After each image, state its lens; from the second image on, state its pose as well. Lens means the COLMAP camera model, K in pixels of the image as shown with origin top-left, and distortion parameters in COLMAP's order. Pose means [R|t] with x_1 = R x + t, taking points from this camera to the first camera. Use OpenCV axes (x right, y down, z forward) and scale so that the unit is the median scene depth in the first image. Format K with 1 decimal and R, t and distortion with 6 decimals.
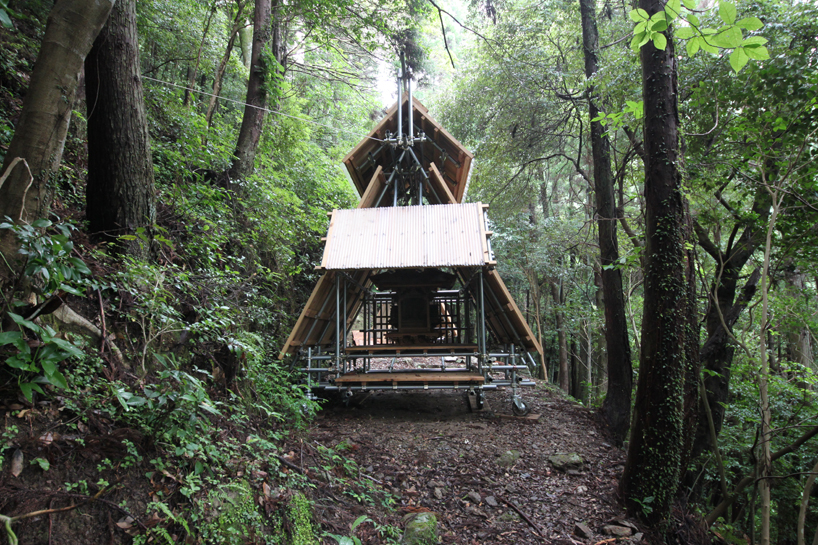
lens RADIAL K [[459.0, 0, 410.9], [0, 459.0, 277.0], [0, 0, 1]] dist [0.039425, -0.039862]
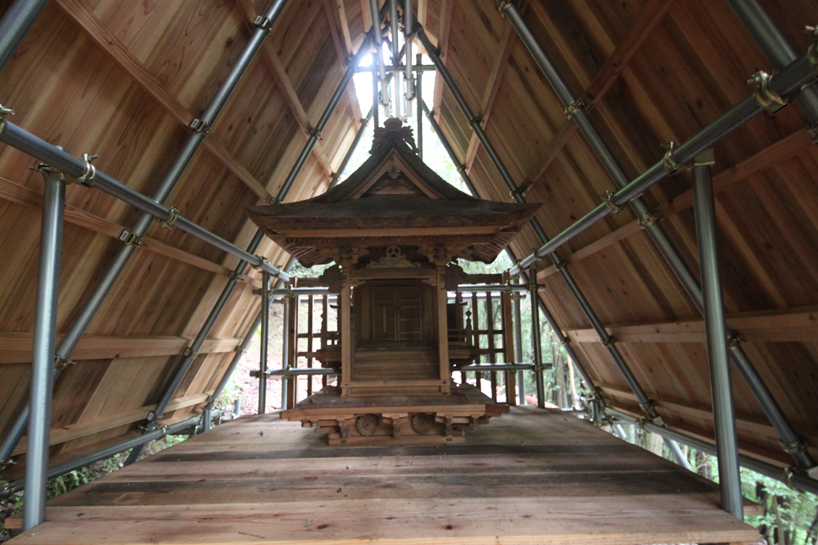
lens RADIAL K [[459.0, 0, 410.9], [0, 459.0, 277.0], [0, 0, 1]] dist [0.039425, -0.039862]
pose [[0.998982, 0.000397, 0.045108, 0.003156], [-0.000031, 0.999967, -0.008111, 0.044112], [-0.045110, 0.008102, 0.998949, 0.659453]]
